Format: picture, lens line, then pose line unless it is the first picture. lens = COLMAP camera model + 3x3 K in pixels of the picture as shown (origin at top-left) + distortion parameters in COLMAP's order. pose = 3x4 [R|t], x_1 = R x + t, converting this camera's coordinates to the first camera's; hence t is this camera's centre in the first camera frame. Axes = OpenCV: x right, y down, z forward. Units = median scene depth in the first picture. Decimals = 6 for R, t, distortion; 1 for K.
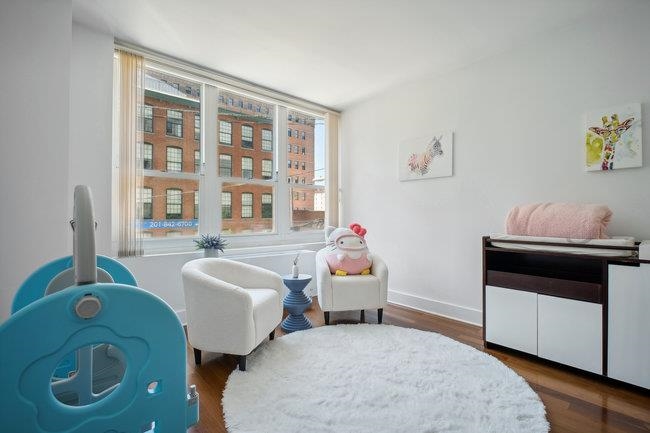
lens RADIAL K [[289.9, 0, 328.2], [0, 289.9, 216.0], [0, 0, 1]] dist [0.000370, -0.006271]
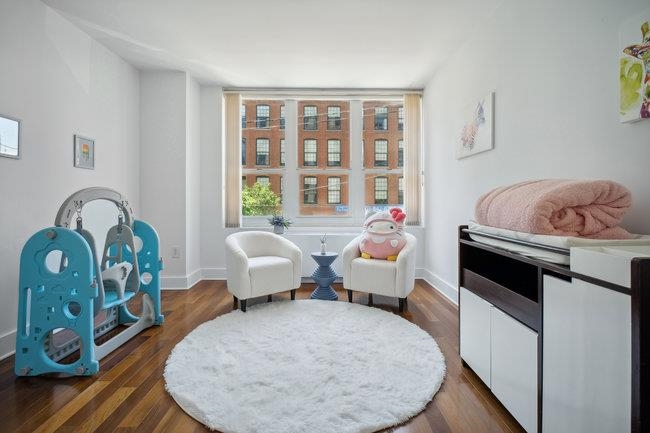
lens RADIAL K [[288.4, 0, 326.2], [0, 288.4, 202.7], [0, 0, 1]] dist [-0.002317, -0.000881]
pose [[0.773257, 0.001223, -0.634091, 0.688368], [0.002491, 0.999985, 0.004966, 0.002657], [0.634087, -0.005419, 0.773242, 0.137632]]
